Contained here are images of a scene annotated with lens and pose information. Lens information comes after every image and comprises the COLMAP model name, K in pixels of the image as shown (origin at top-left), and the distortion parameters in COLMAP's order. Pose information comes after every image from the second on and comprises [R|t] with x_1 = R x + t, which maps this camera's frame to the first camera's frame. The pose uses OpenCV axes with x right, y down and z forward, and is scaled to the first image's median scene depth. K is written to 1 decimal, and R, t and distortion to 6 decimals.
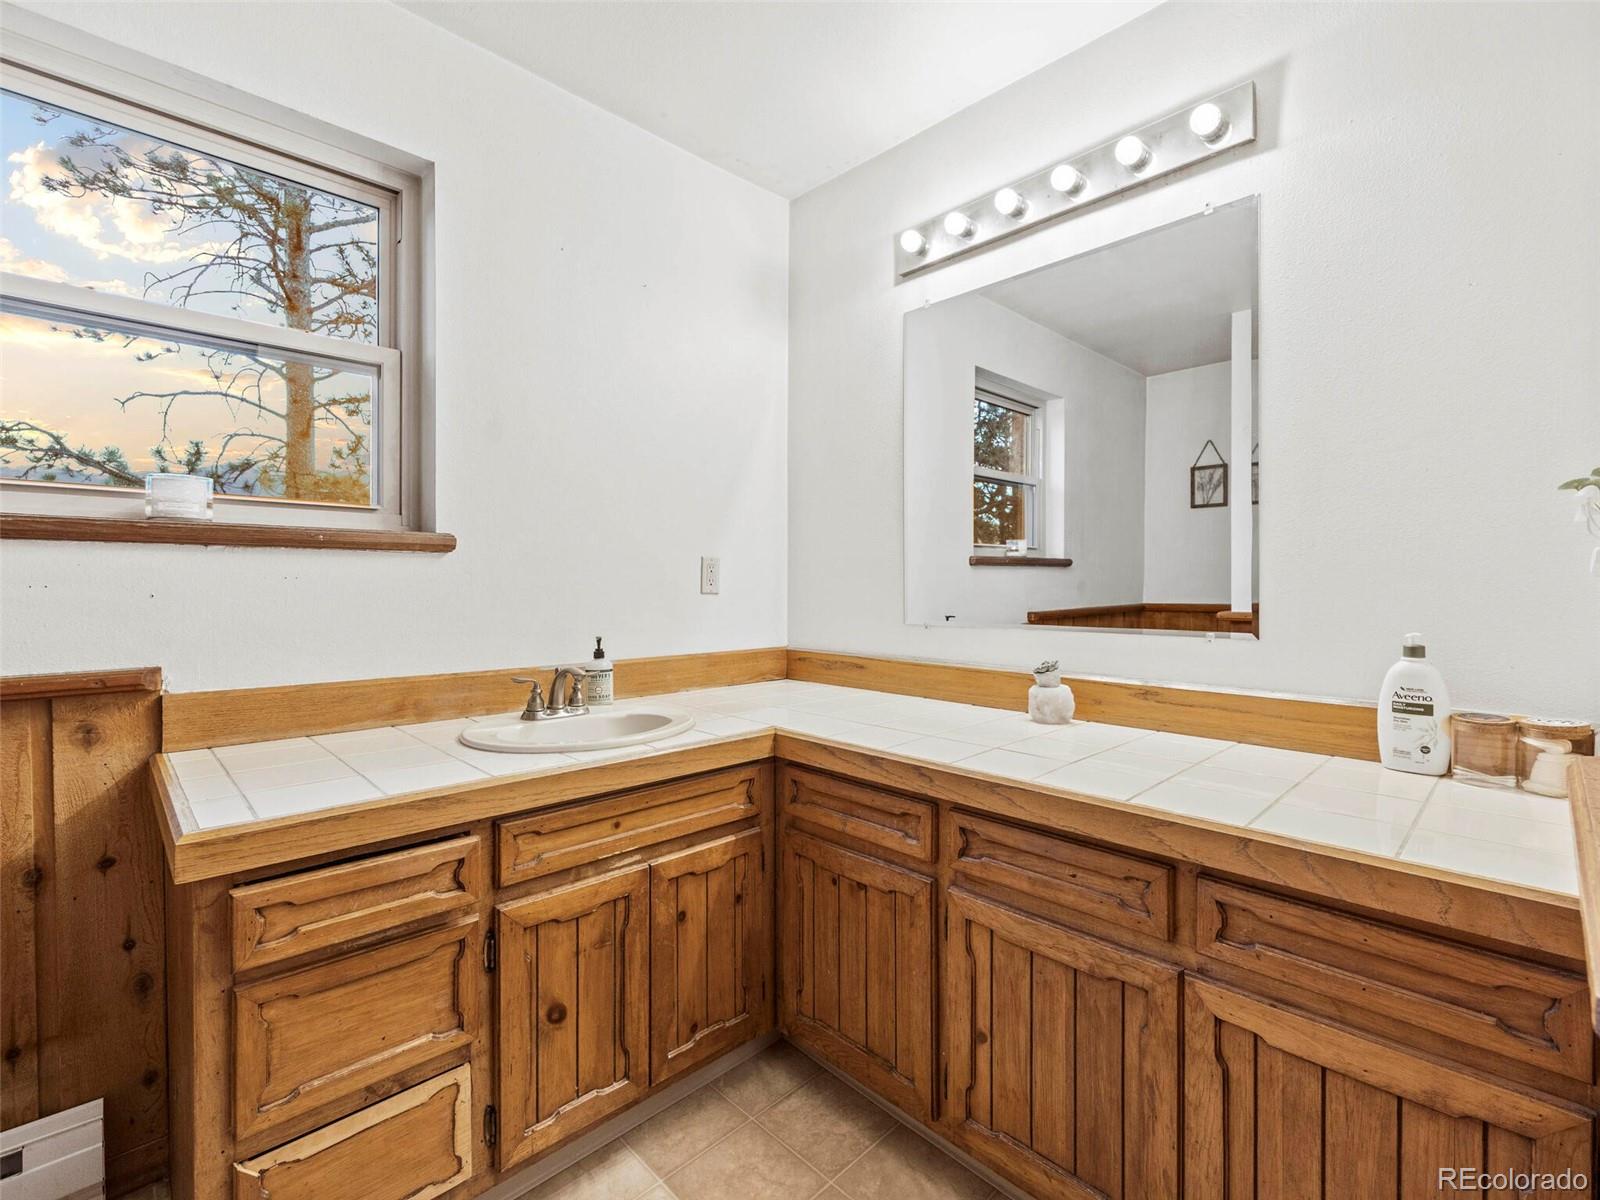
lens RADIAL K [[727.0, 0, 802.2], [0, 727.0, 588.6], [0, 0, 1]] dist [-0.005766, 0.001637]
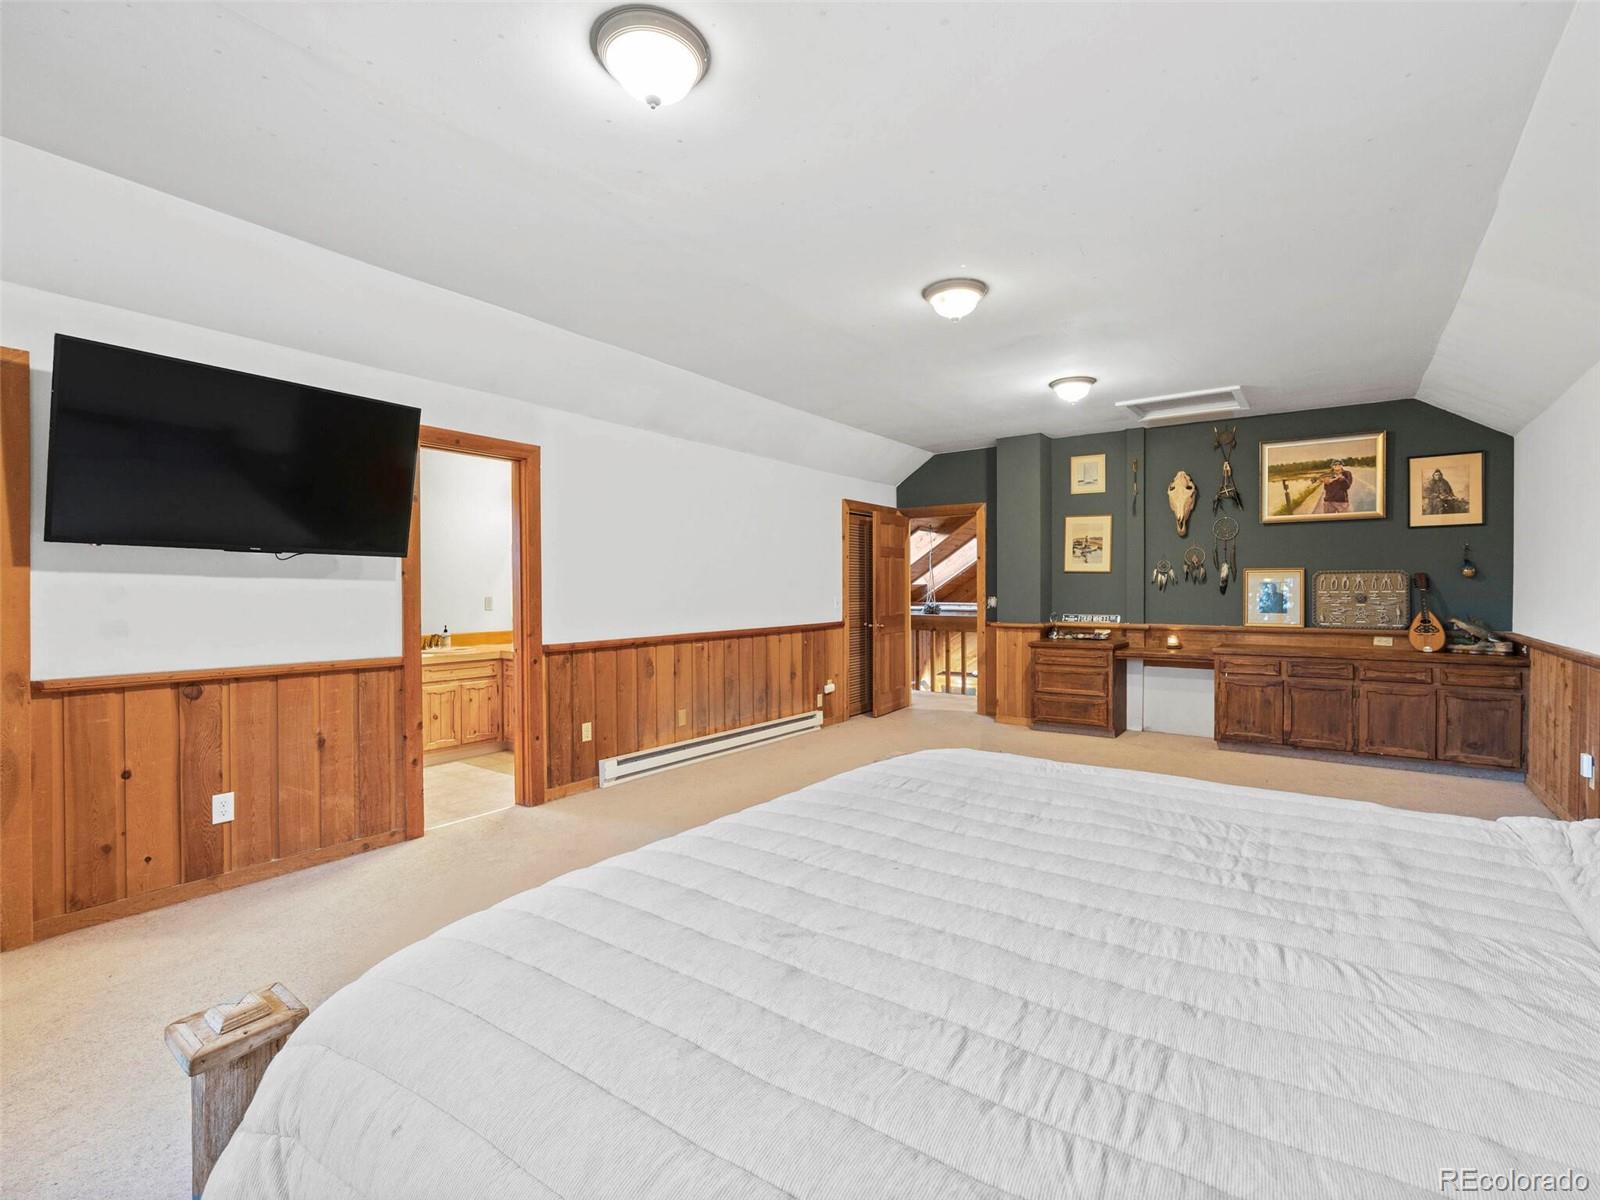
lens RADIAL K [[727.0, 0, 806.8], [0, 727.0, 589.2], [0, 0, 1]] dist [-0.005766, 0.001637]
pose [[0.979360, -0.003262, 0.202097, 0.696292], [0.005423, 0.999934, -0.010141, -0.053893], [-0.202050, 0.011028, 0.979313, -2.704775]]
